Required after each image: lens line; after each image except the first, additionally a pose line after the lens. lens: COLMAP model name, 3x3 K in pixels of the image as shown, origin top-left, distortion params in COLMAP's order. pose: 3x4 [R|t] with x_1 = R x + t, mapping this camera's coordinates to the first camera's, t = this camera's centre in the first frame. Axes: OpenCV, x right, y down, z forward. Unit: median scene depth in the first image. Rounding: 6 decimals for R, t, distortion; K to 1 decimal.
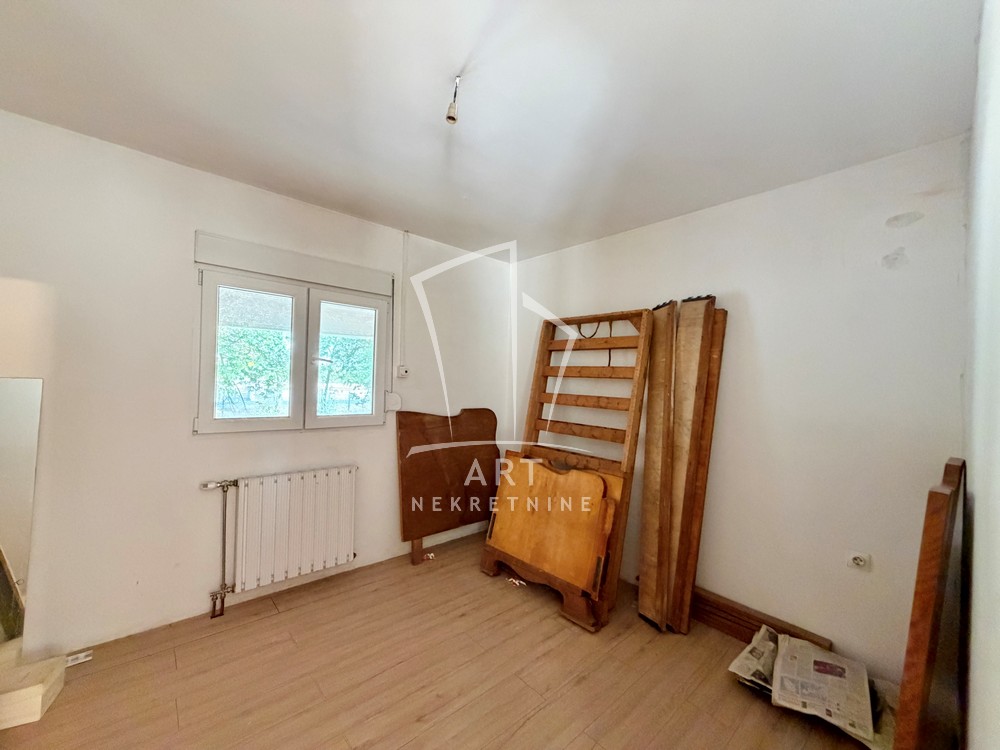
lens RADIAL K [[398.7, 0, 495.7], [0, 398.7, 376.1], [0, 0, 1]] dist [-0.000185, 0.000346]
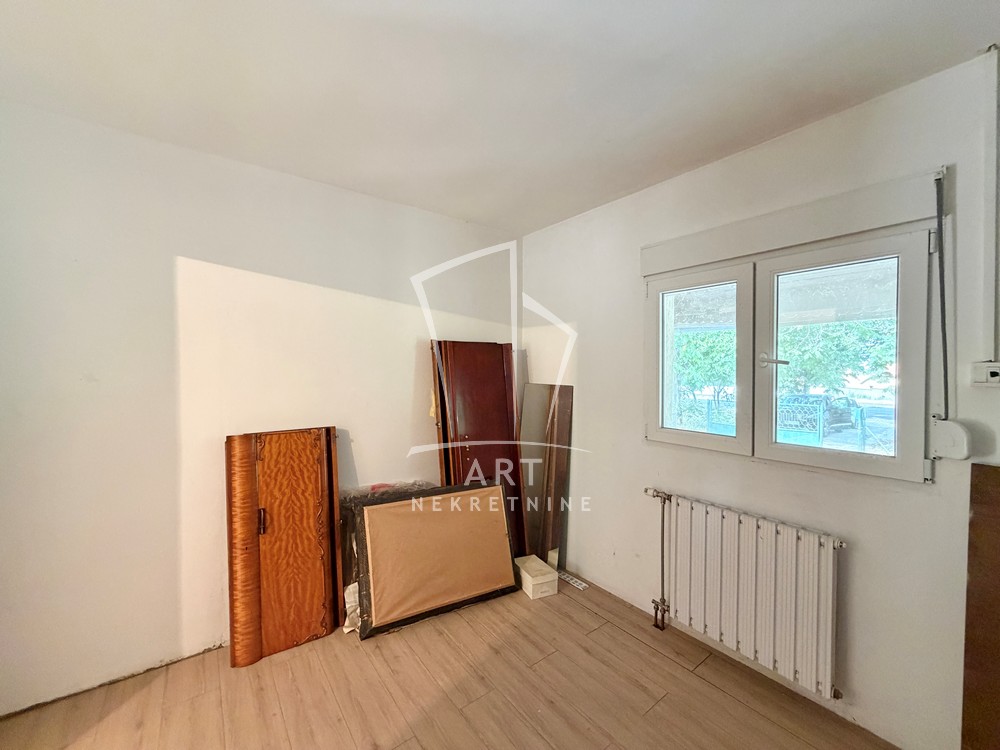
lens RADIAL K [[398.7, 0, 495.7], [0, 398.7, 376.1], [0, 0, 1]] dist [-0.000185, 0.000346]
pose [[-0.062299, -0.019011, -0.997876, 0.299670], [-0.001889, 0.999819, -0.018931, -0.000058], [0.998056, 0.000705, -0.062323, 0.611656]]
